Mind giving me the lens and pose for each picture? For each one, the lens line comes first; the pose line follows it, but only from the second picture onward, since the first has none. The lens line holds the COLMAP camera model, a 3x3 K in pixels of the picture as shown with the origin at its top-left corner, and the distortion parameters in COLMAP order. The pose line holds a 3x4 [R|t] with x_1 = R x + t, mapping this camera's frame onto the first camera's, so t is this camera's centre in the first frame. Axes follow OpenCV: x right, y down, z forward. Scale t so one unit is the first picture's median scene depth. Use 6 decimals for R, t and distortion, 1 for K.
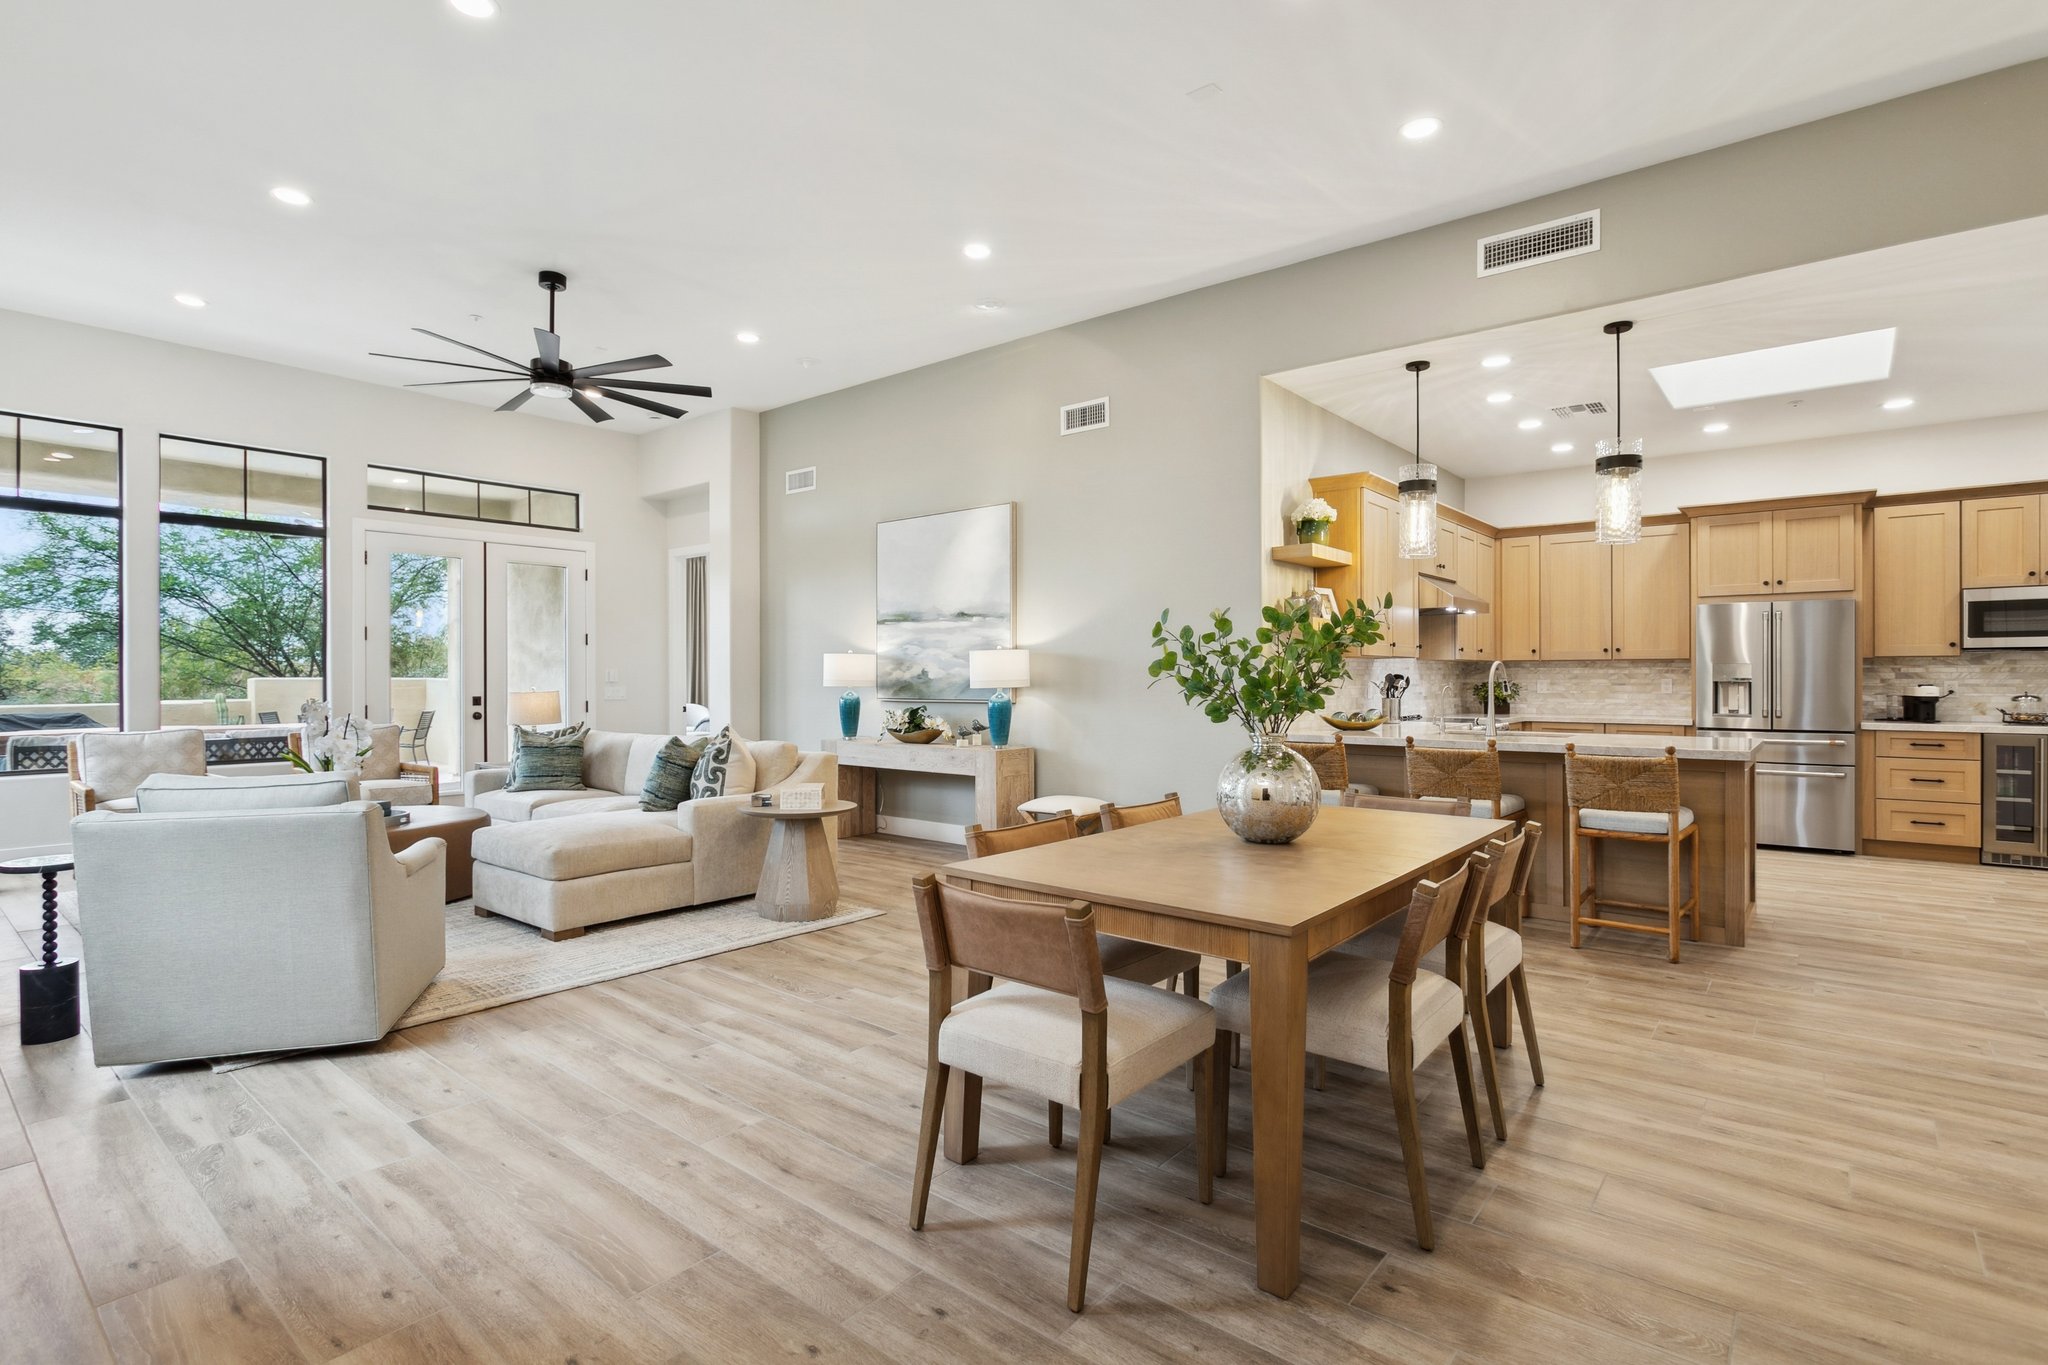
lens RADIAL K [[1016.4, 0, 1022.8], [0, 1016.4, 671.7], [0, 0, 1]] dist [-0.005765, 0.001999]
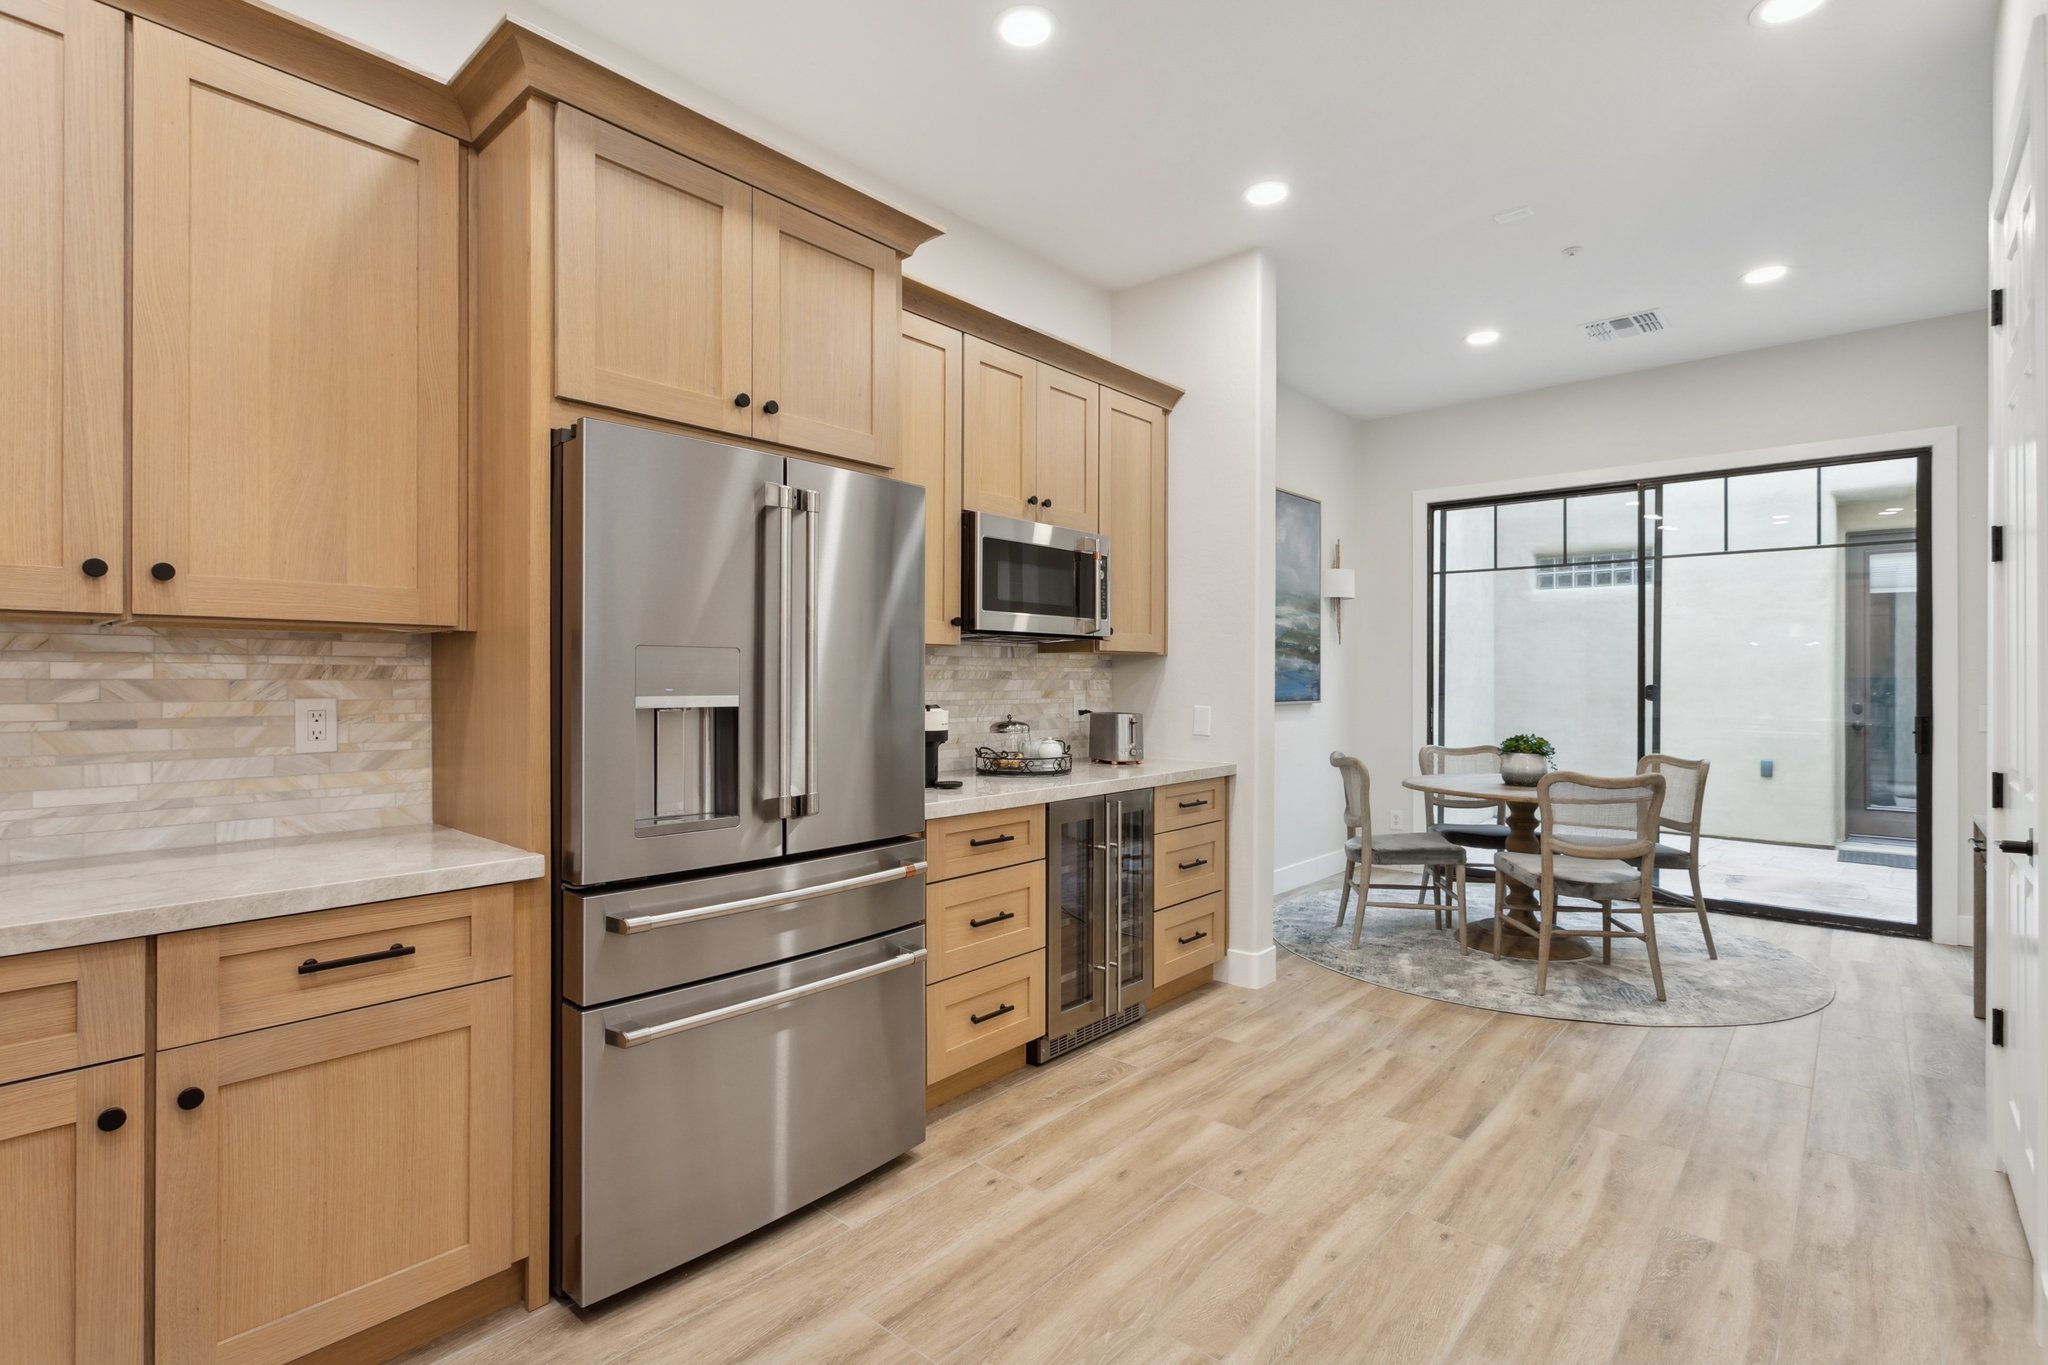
lens RADIAL K [[964.3, 0, 1026.6], [0, 964.3, 677.1], [0, 0, 1]] dist [-0.005027, 0.001500]
pose [[0.039562, 0.002989, 0.999213, 0.435119], [-0.006742, 0.999974, -0.002724, 0.000685], [-0.999194, -0.006629, 0.039581, 0.907947]]
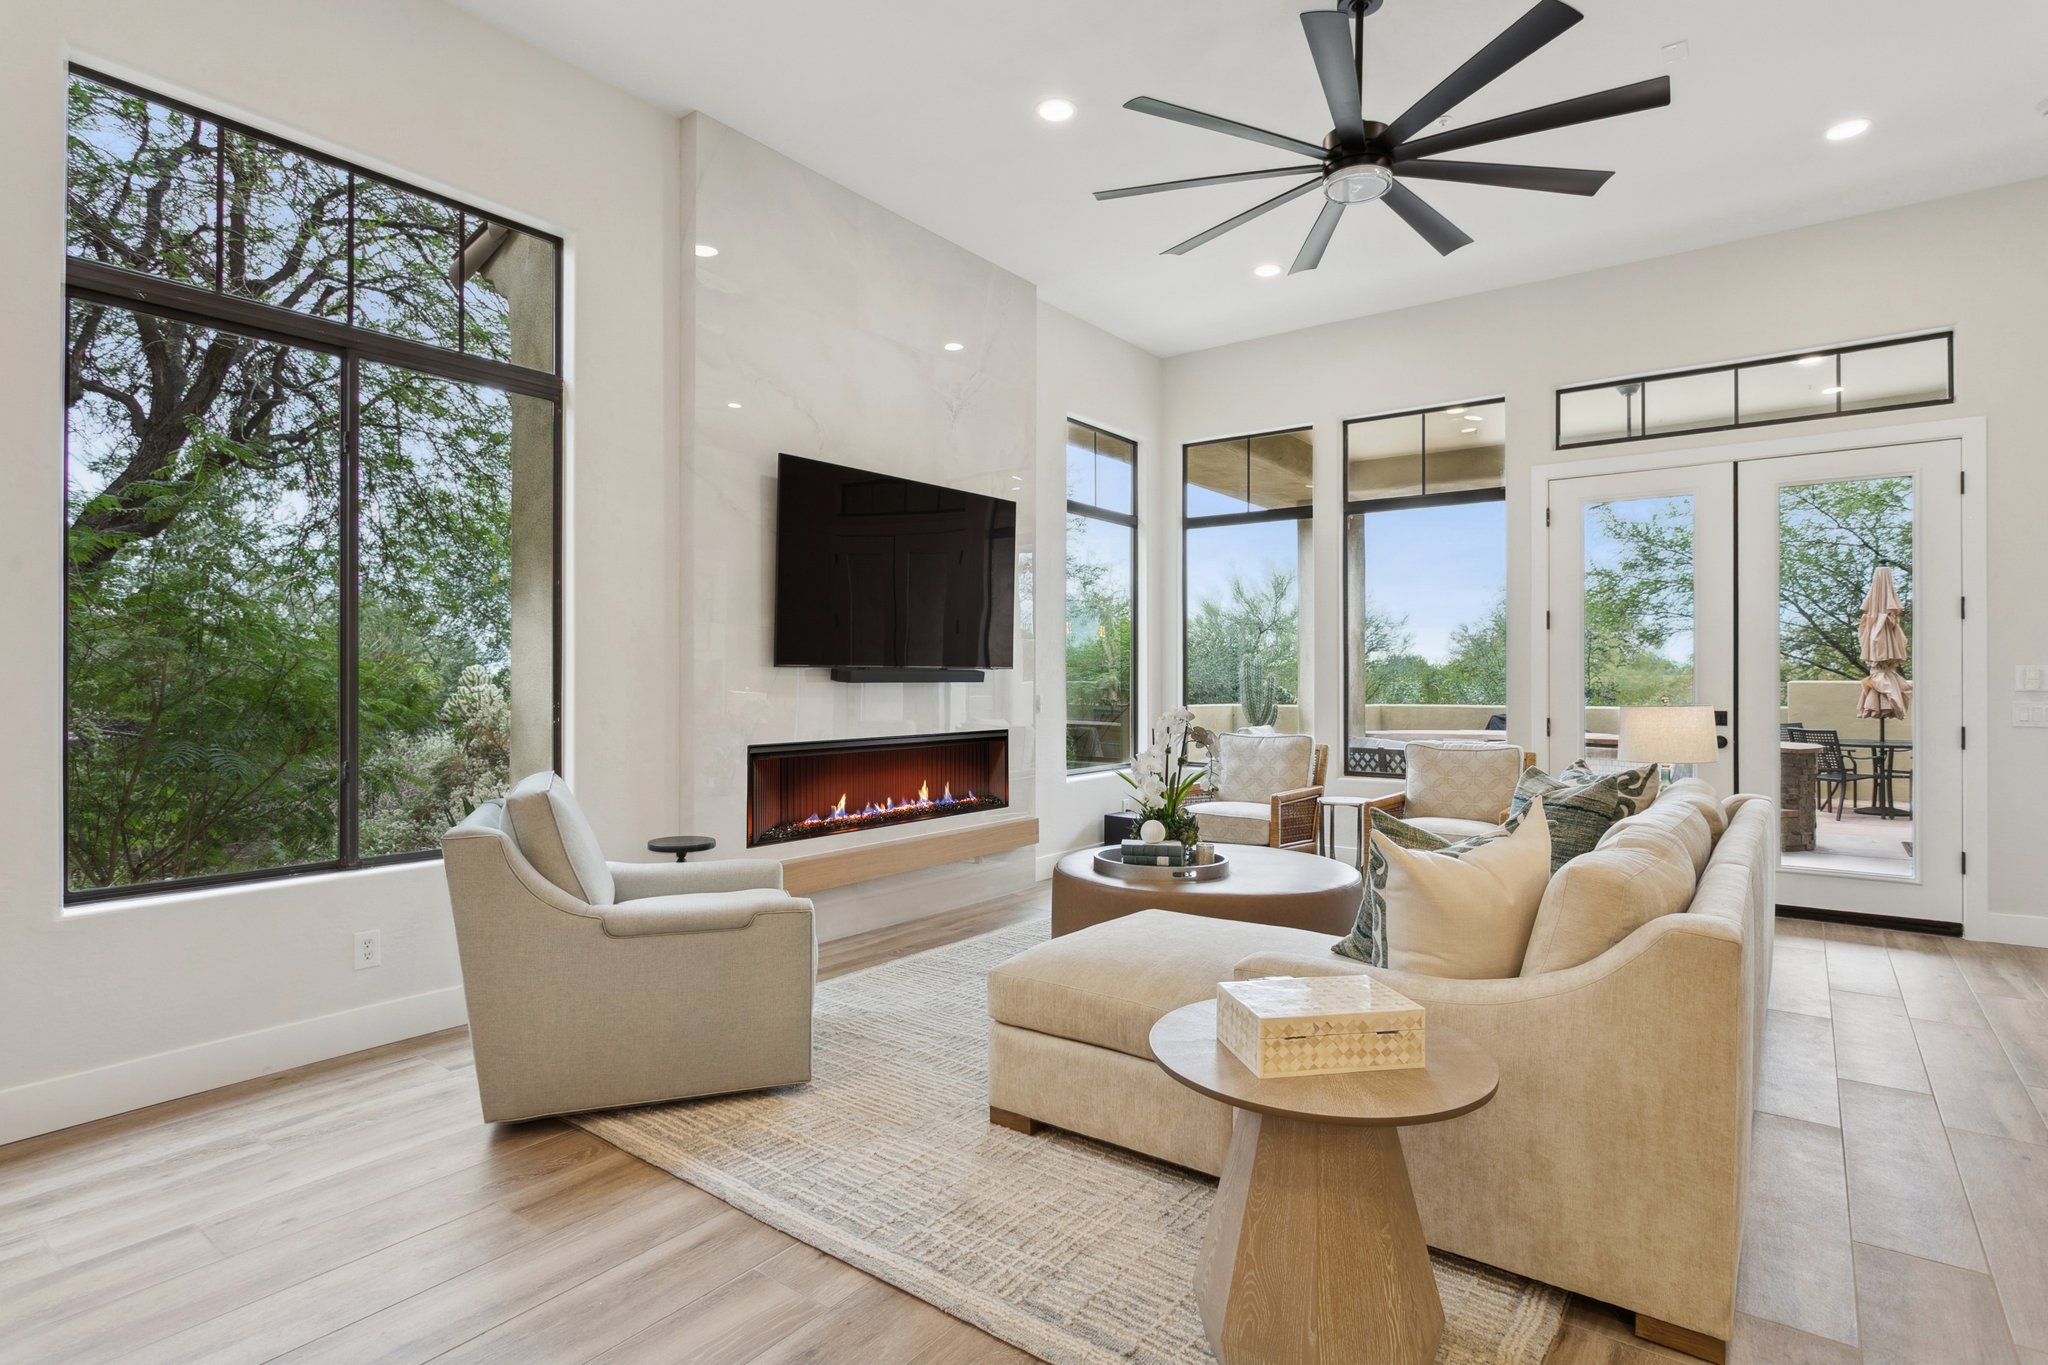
lens RADIAL K [[1016.4, 0, 1011.9], [0, 1016.4, 695.5], [0, 0, 1]] dist [-0.005765, 0.001999]
pose [[0.034261, 0.016300, -0.999280, 0.086648], [0.003910, 0.999857, 0.016444, 0.003499], [0.999405, -0.004471, 0.034192, 0.640278]]
